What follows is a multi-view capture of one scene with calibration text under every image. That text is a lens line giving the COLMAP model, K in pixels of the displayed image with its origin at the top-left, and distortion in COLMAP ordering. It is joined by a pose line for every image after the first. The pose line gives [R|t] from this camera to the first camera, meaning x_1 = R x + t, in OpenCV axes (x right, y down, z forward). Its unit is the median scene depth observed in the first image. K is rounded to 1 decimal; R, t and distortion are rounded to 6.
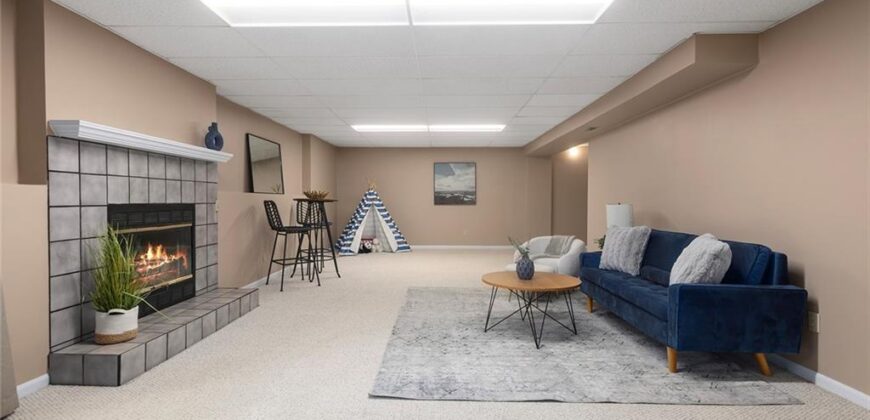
lens RADIAL K [[418.3, 0, 430.3], [0, 418.3, 204.6], [0, 0, 1]] dist [0.005837, 0.000810]
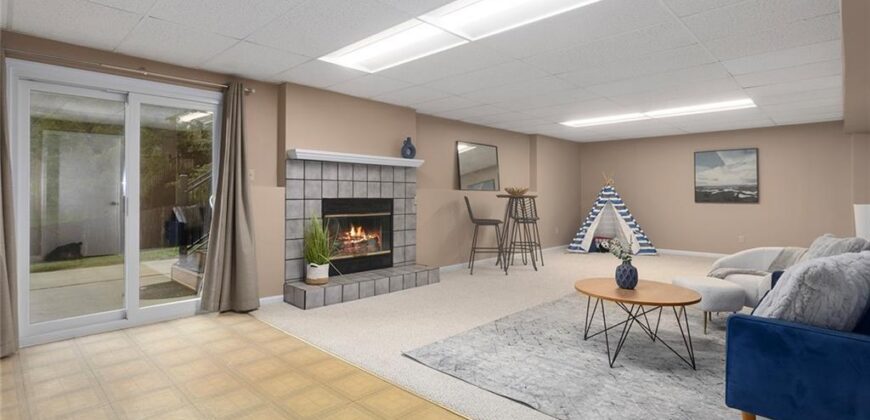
lens RADIAL K [[423.9, 0, 433.9], [0, 423.9, 188.4], [0, 0, 1]] dist [0.001097, 0.000279]
pose [[0.736283, -0.009558, -0.676607, 0.481008], [-0.010372, 0.999623, -0.025408, -0.001507], [0.676595, 0.025725, 0.735906, 0.075085]]
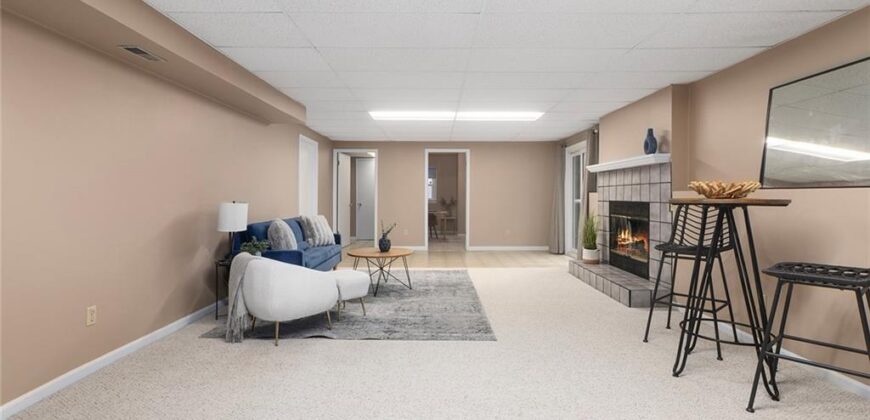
lens RADIAL K [[412.2, 0, 432.3], [0, 412.2, 201.0], [0, 0, 1]] dist [0.002532, 0.000335]
pose [[-0.999809, -0.002541, -0.019404, 0.081080], [-0.003001, 0.999714, 0.023713, -0.032909], [0.019338, 0.023767, -0.999530, 2.213418]]
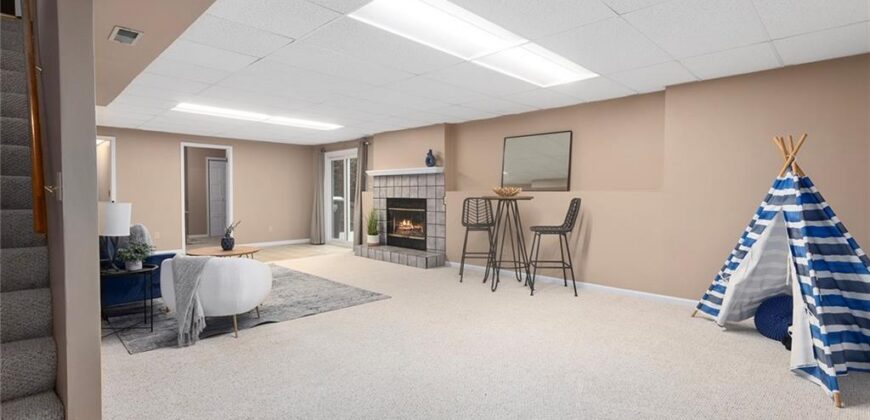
lens RADIAL K [[418.3, 0, 430.3], [0, 418.3, 204.6], [0, 0, 1]] dist [0.005837, 0.000810]
pose [[-0.687997, 0.015588, -0.725546, 0.728204], [-0.011612, 0.999405, 0.032482, -0.035804], [0.725621, 0.030773, -0.687406, 2.281713]]
